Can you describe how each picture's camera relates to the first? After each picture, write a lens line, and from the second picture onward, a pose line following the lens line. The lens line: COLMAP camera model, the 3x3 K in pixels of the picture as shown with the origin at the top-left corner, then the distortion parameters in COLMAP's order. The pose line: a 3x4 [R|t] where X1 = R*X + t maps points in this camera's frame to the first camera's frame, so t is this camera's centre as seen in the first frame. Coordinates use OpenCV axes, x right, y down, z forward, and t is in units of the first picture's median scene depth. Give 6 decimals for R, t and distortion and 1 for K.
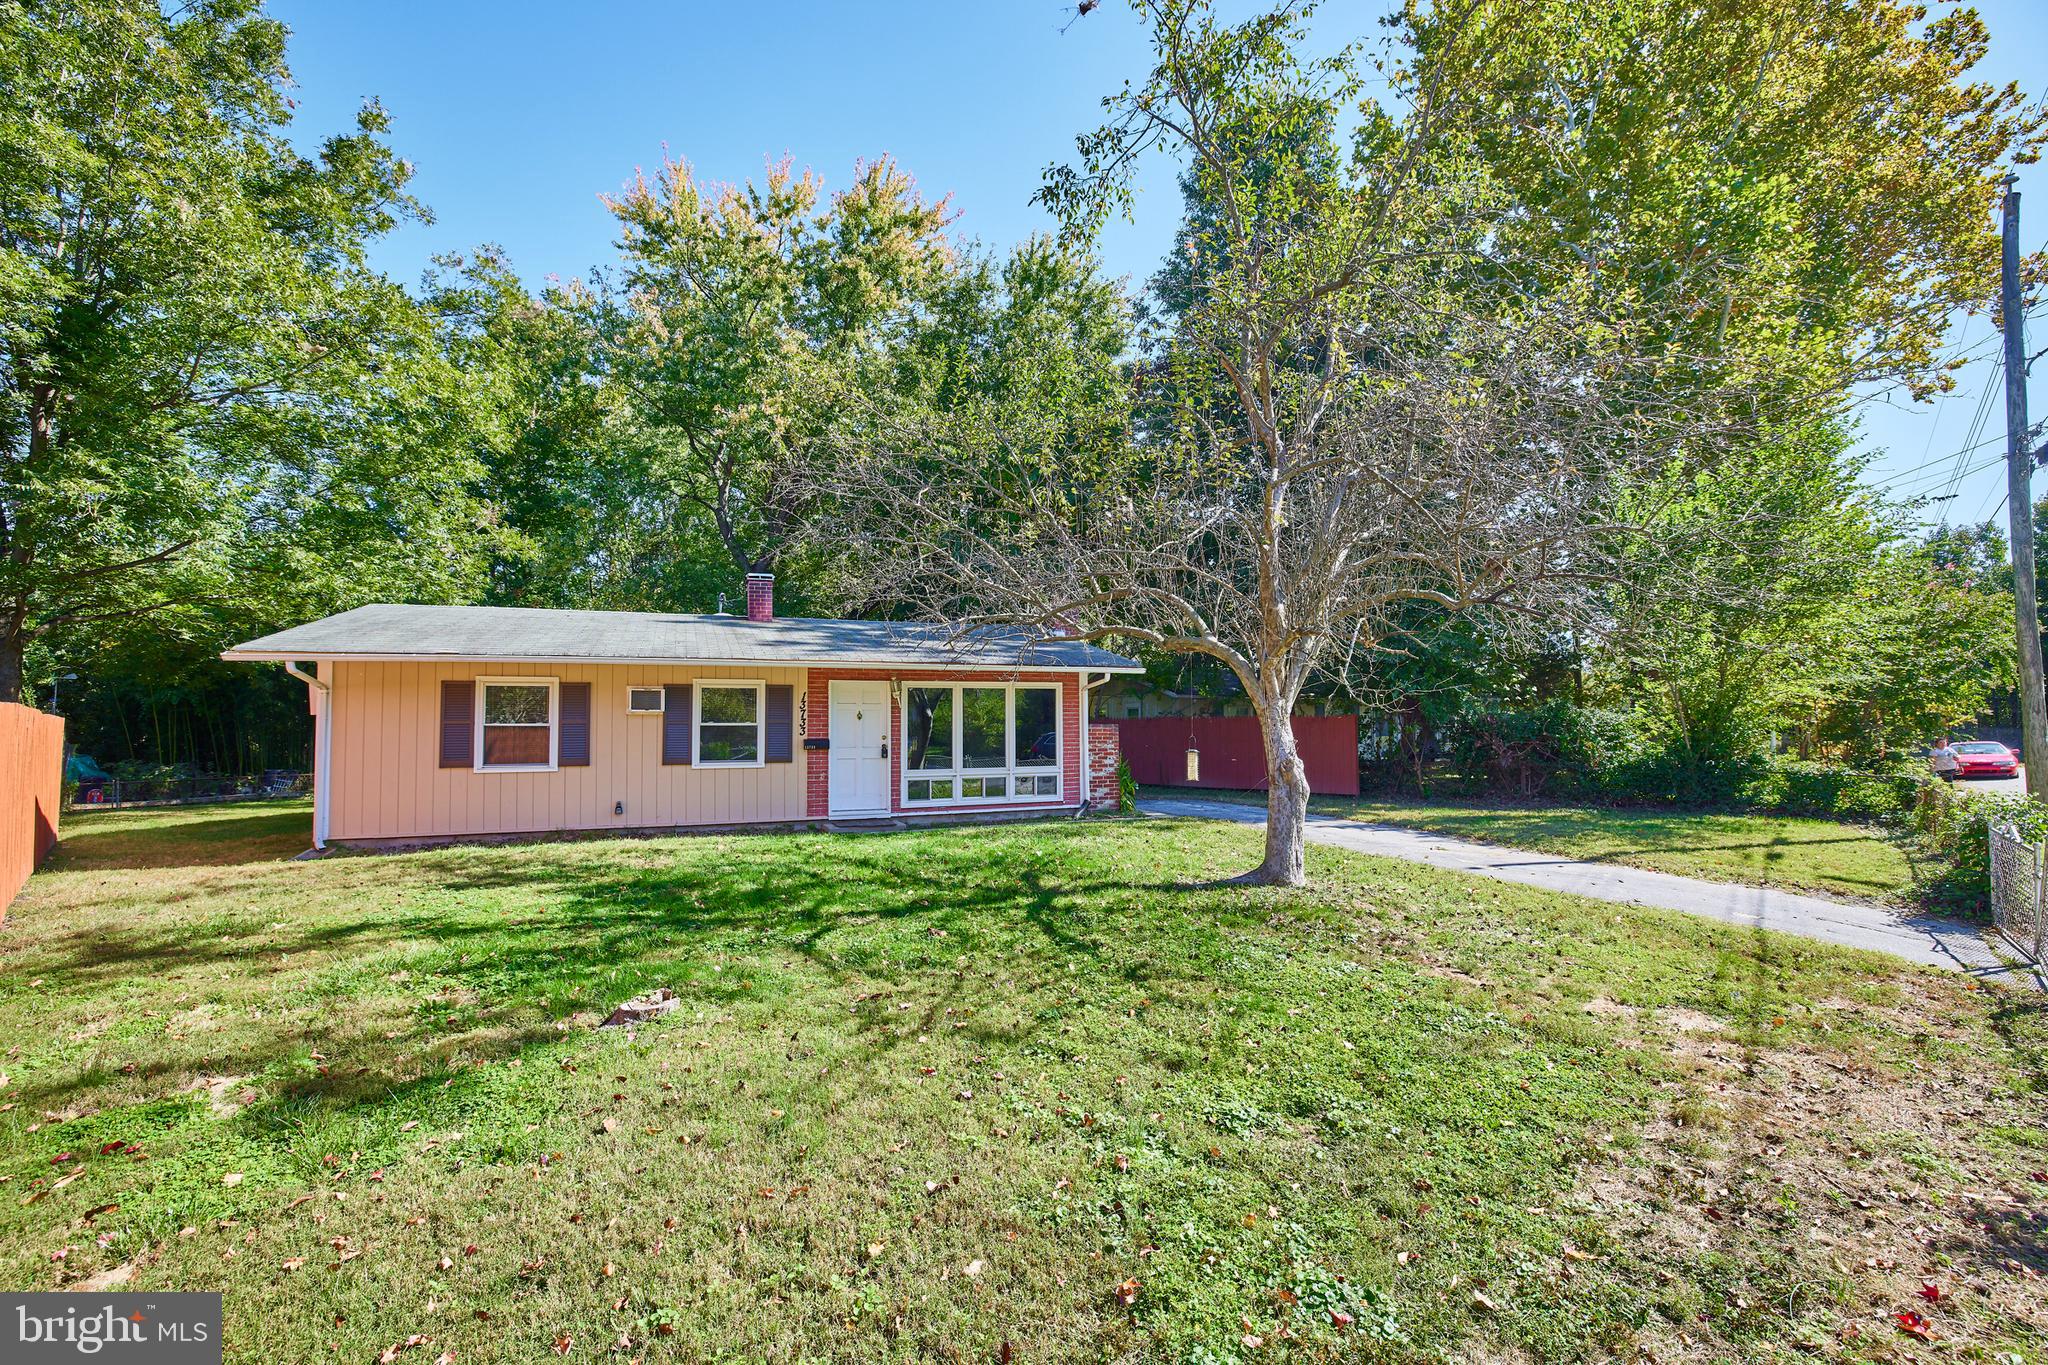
lens RADIAL K [[872.4, 0, 1011.3], [0, 872.4, 687.6], [0, 0, 1]] dist [-0.031985, 0.006606]
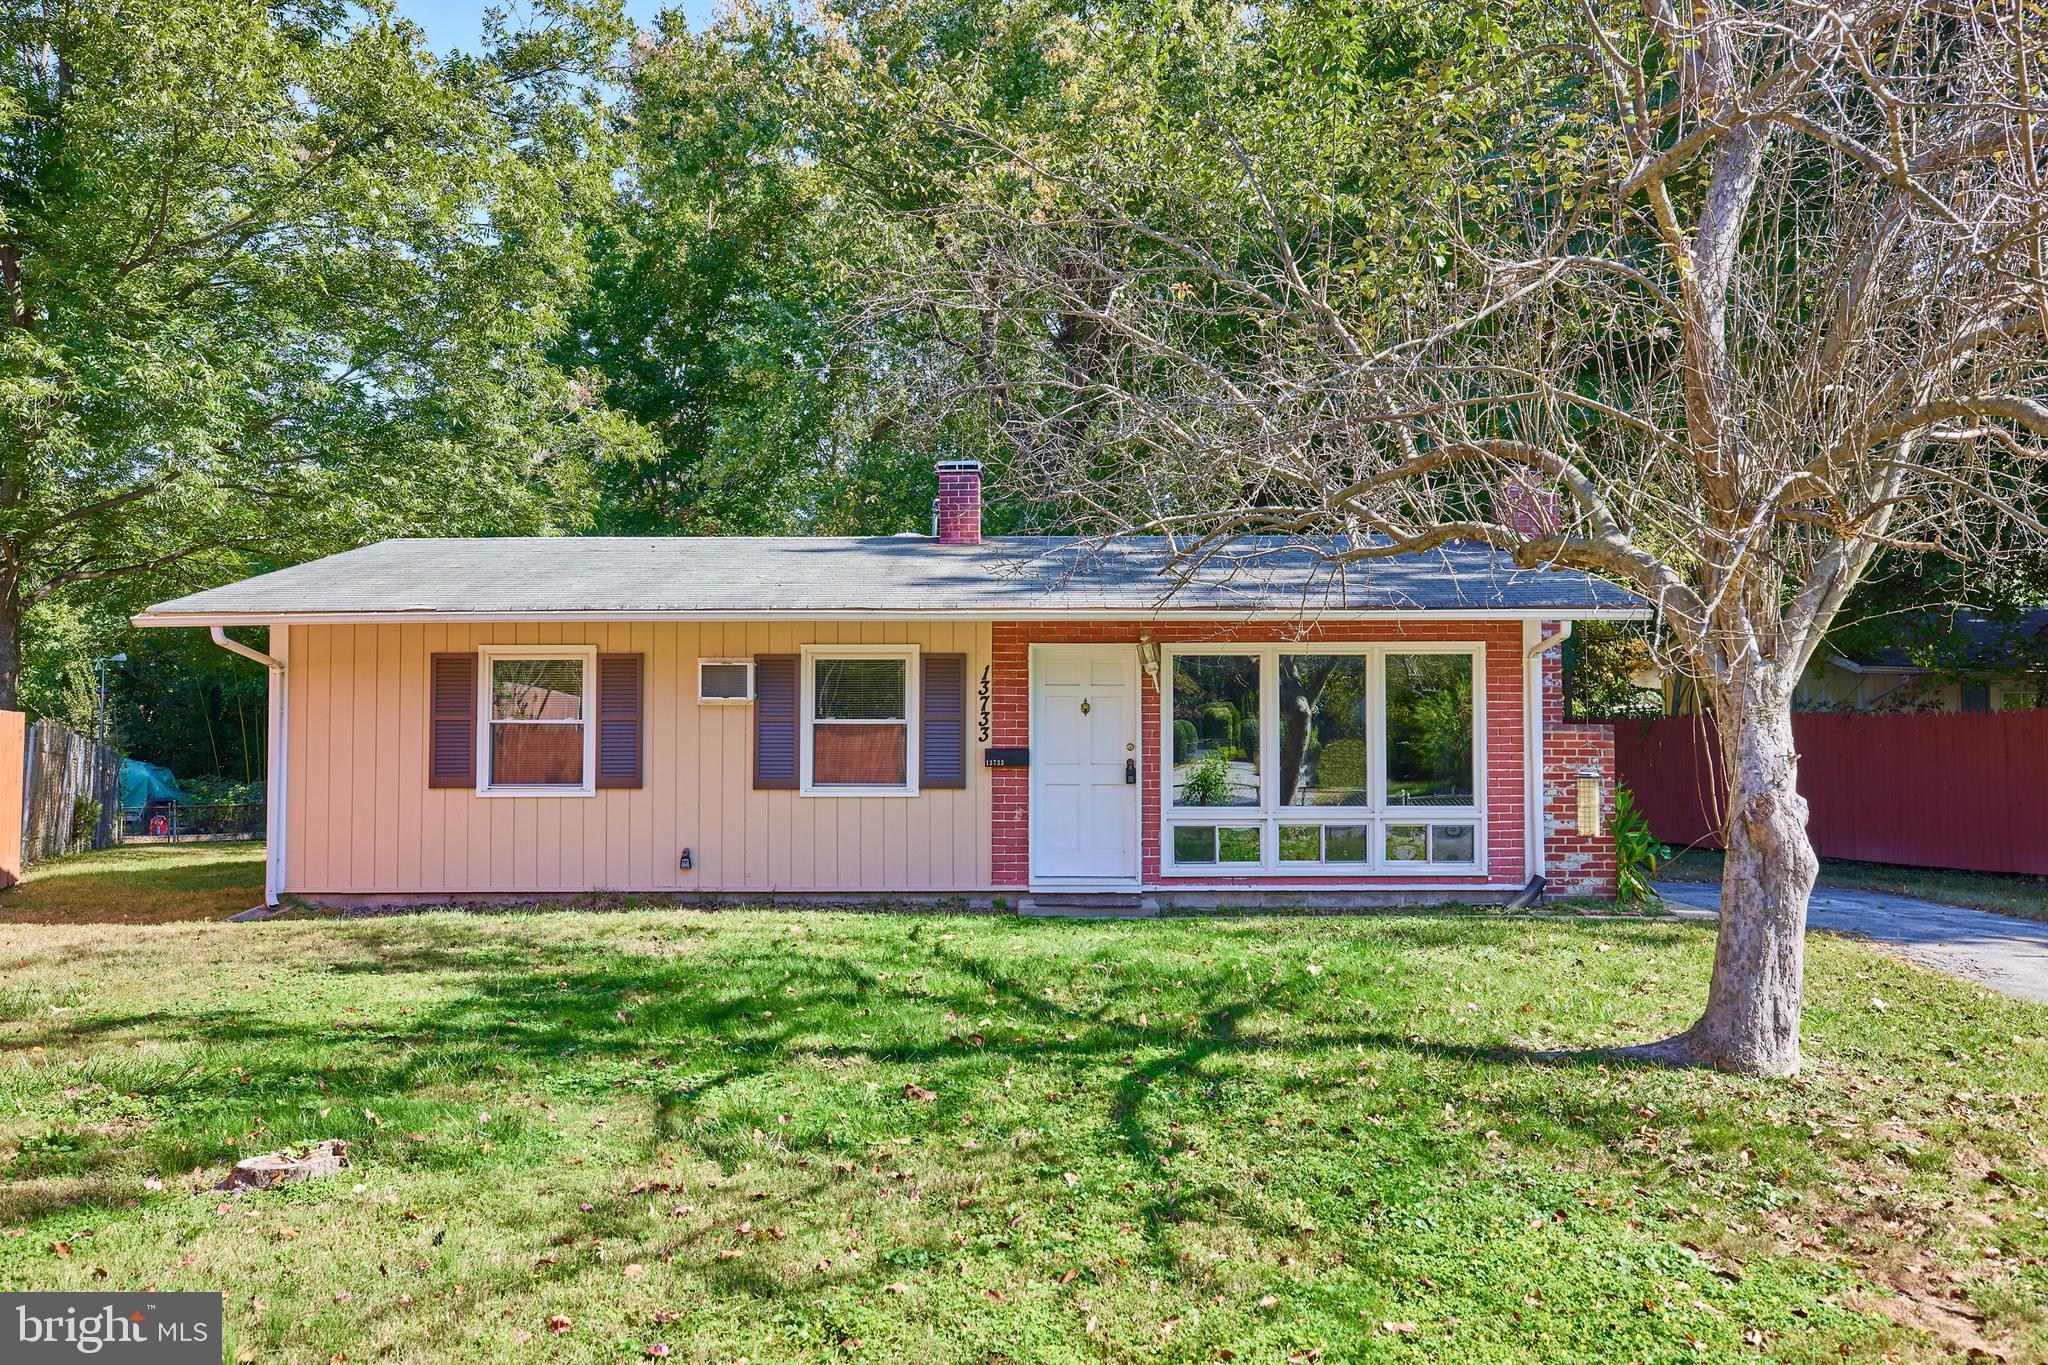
lens RADIAL K [[1592.1, 0, 1022.4], [0, 1592.1, 688.7], [0, 0, 1]] dist [0.033755, 0.023021]
pose [[0.923910, -0.005913, -0.382564, 0.185418], [0.011930, 0.999840, 0.013358, 0.007070], [0.382423, -0.016906, 0.923833, 0.052165]]
